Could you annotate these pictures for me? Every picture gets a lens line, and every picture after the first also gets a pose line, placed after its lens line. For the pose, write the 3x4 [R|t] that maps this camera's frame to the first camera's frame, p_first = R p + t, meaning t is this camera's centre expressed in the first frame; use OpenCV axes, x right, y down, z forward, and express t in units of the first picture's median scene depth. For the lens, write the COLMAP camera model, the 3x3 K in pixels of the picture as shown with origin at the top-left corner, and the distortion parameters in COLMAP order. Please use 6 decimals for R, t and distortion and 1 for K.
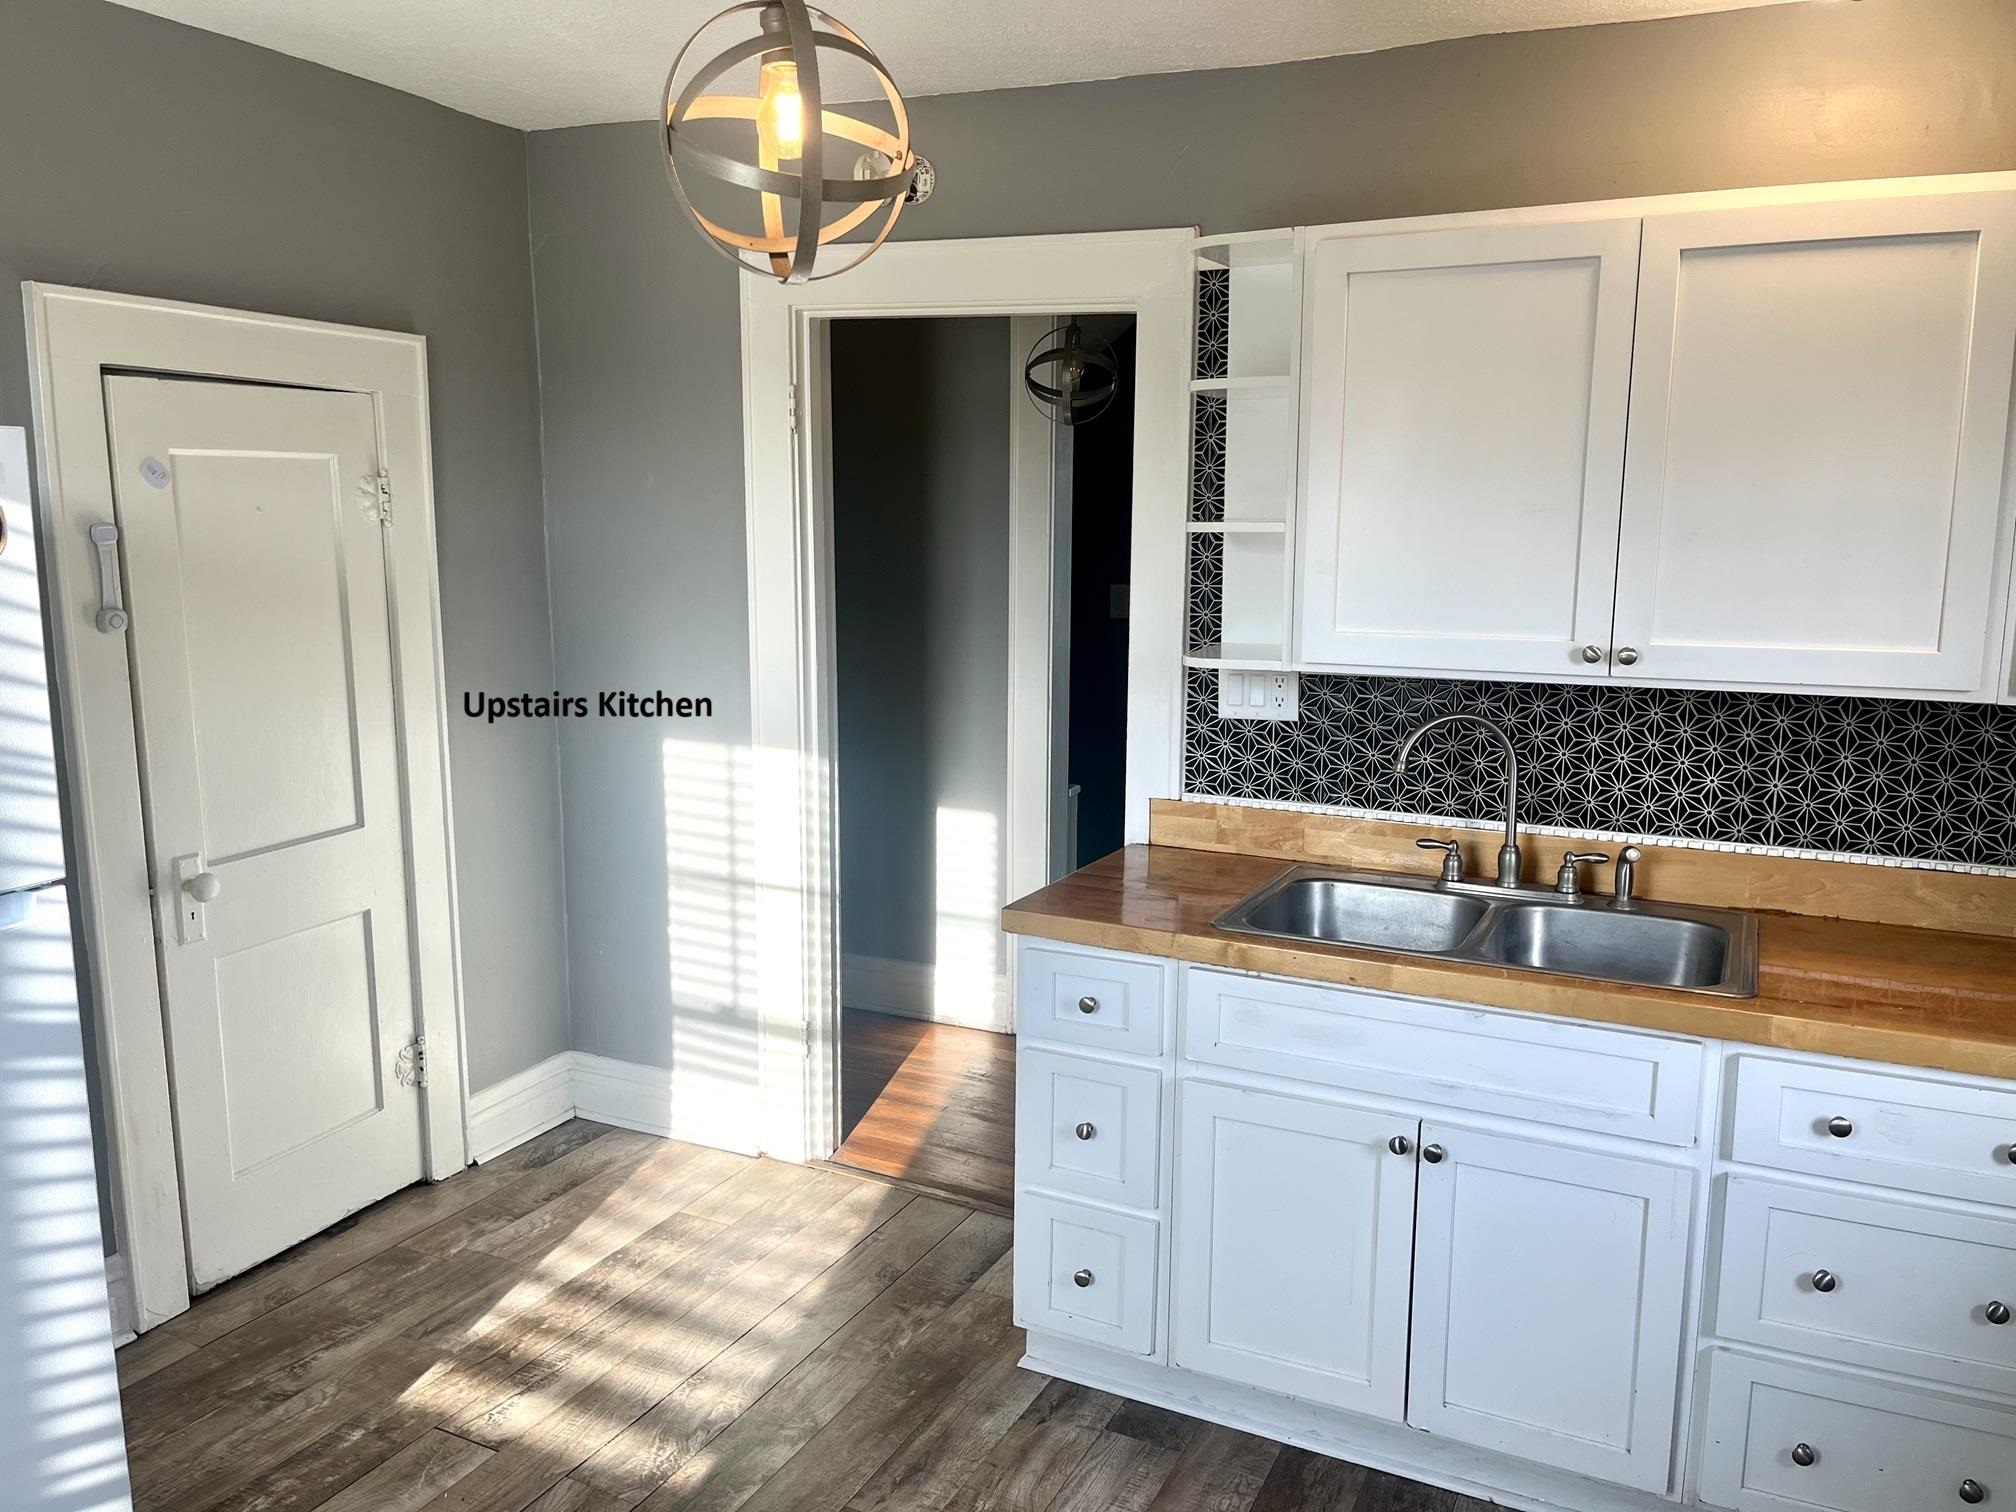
lens RADIAL K [[1534.6, 0, 1007.8], [0, 1534.6, 768.3], [0, 0, 1]] dist [0.052257, -0.067449]
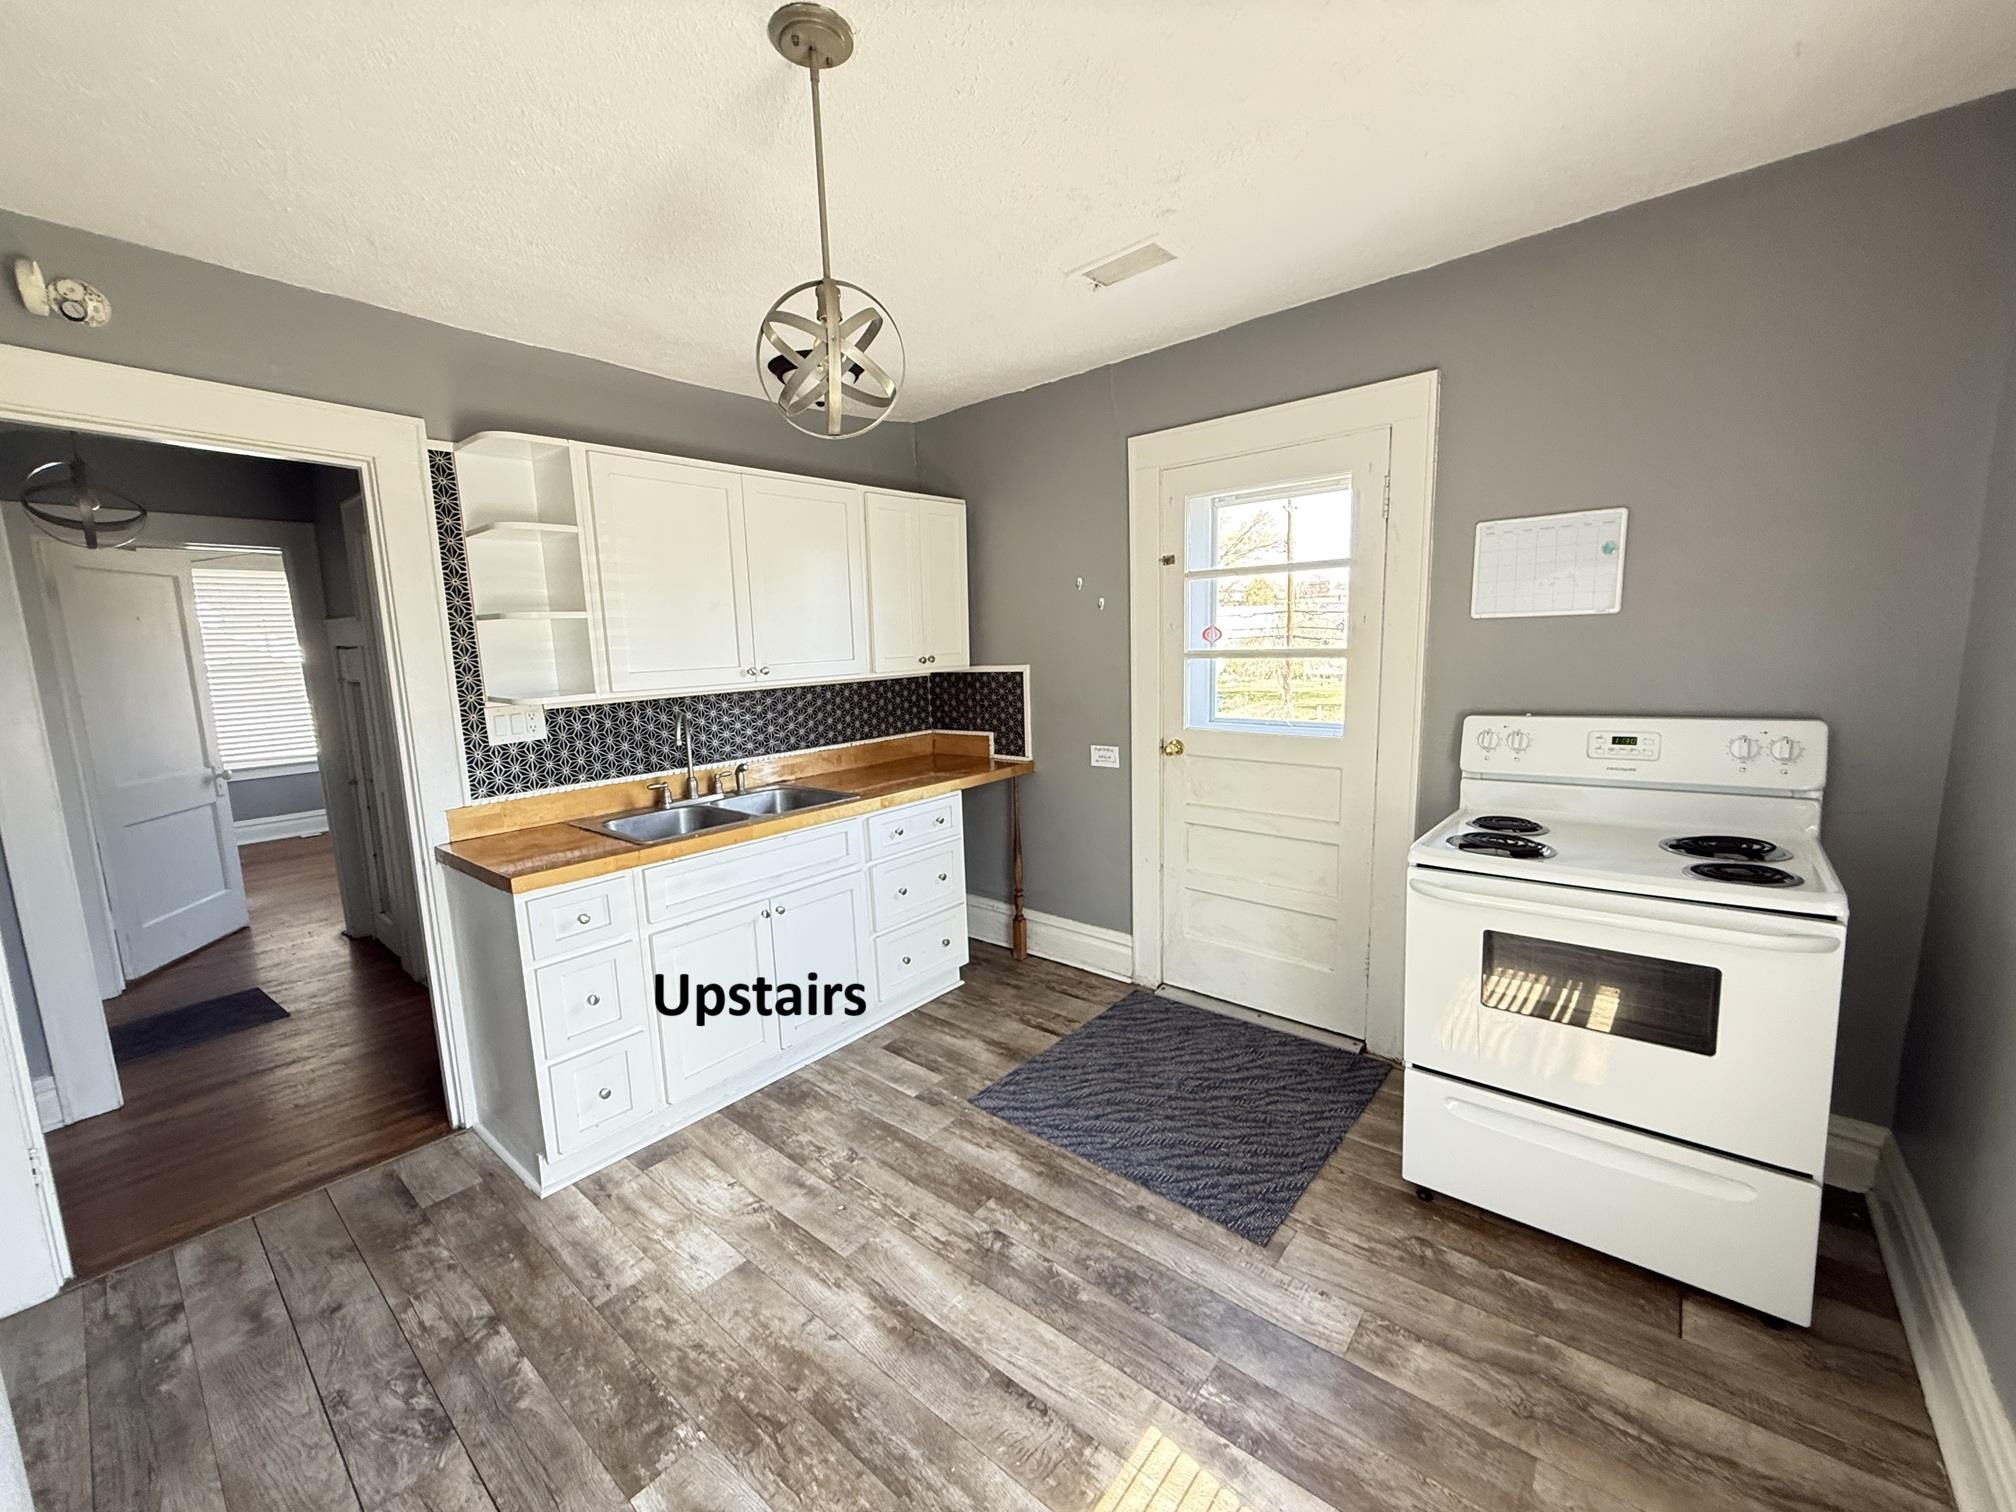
lens RADIAL K [[806.9, 0, 1007.0], [0, 806.9, 753.0], [0, 0, 1]] dist [-0.001366, 0.000484]
pose [[0.229721, -0.148794, 0.961815, -0.569598], [0.197848, 0.974749, 0.103541, -0.007960], [-0.952935, 0.166508, 0.253359, 0.339922]]
